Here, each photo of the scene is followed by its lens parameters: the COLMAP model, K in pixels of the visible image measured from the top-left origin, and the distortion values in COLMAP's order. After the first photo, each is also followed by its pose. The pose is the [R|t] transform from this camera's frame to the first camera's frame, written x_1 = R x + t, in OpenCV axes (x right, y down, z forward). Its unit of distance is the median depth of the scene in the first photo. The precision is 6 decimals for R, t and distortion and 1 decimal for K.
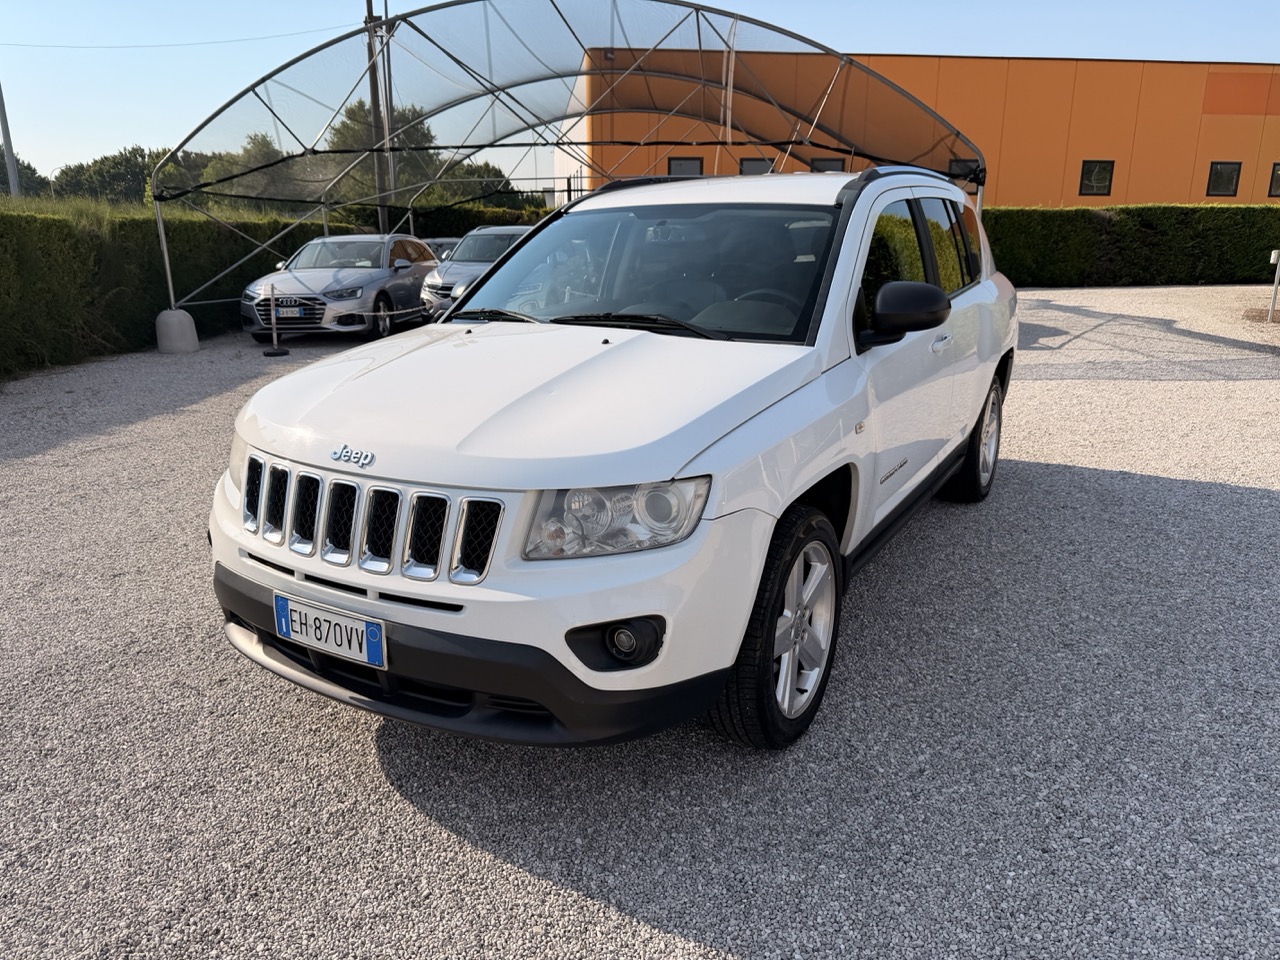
lens RADIAL K [[947.3, 0, 660.1], [0, 947.3, 475.6], [0, 0, 1]] dist [0.007146, -0.022500]
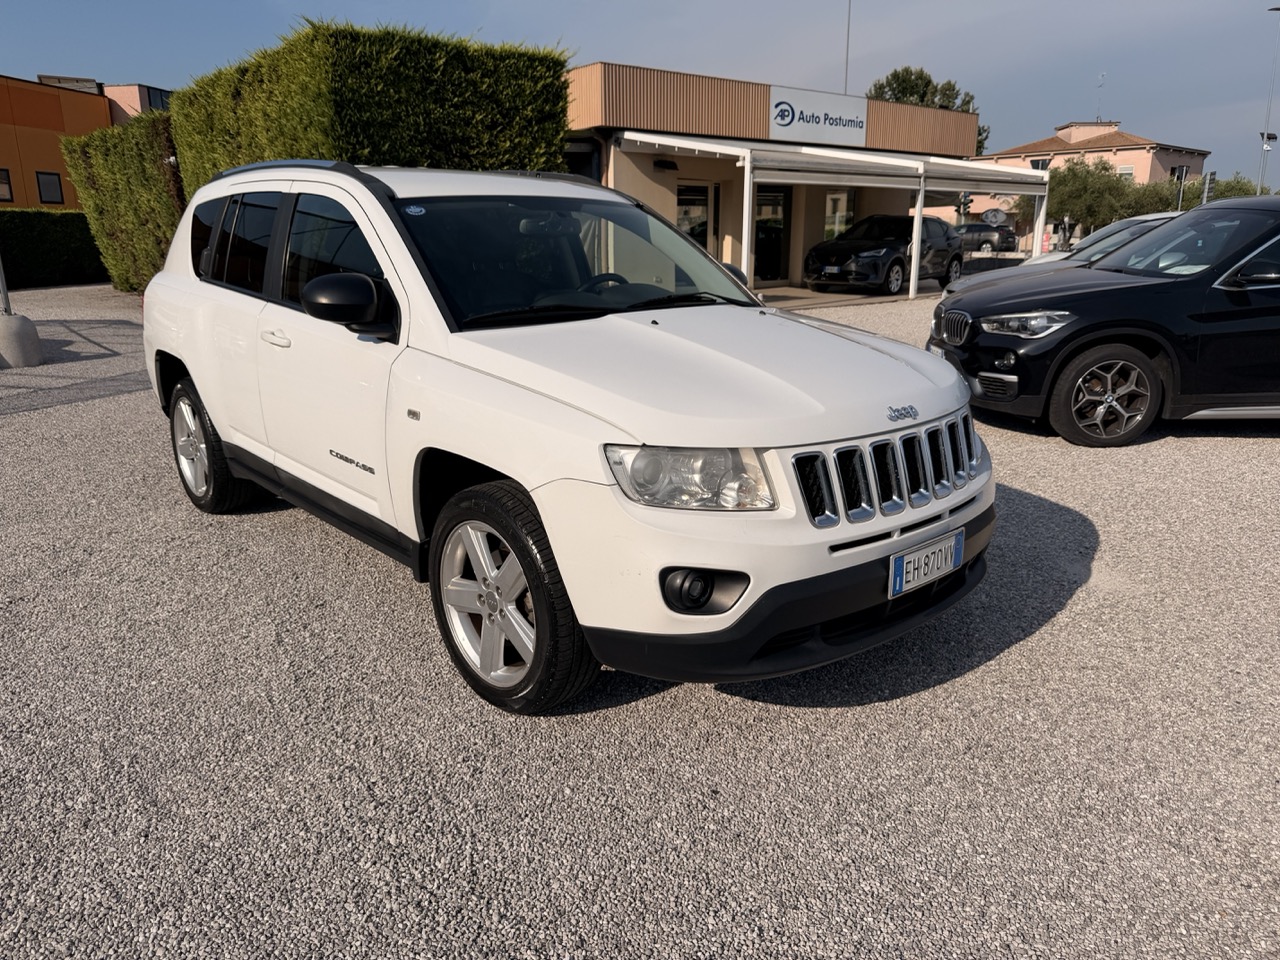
lens RADIAL K [[911.0, 0, 640.0], [0, 911.0, 480.0], [0, 0, 1]] dist [0.028549, -0.023688]
pose [[0.313040, -0.251430, 0.915854, -0.359318], [0.245904, 0.952894, 0.177549, -0.053650], [-0.917354, 0.169632, 0.360121, 0.223073]]
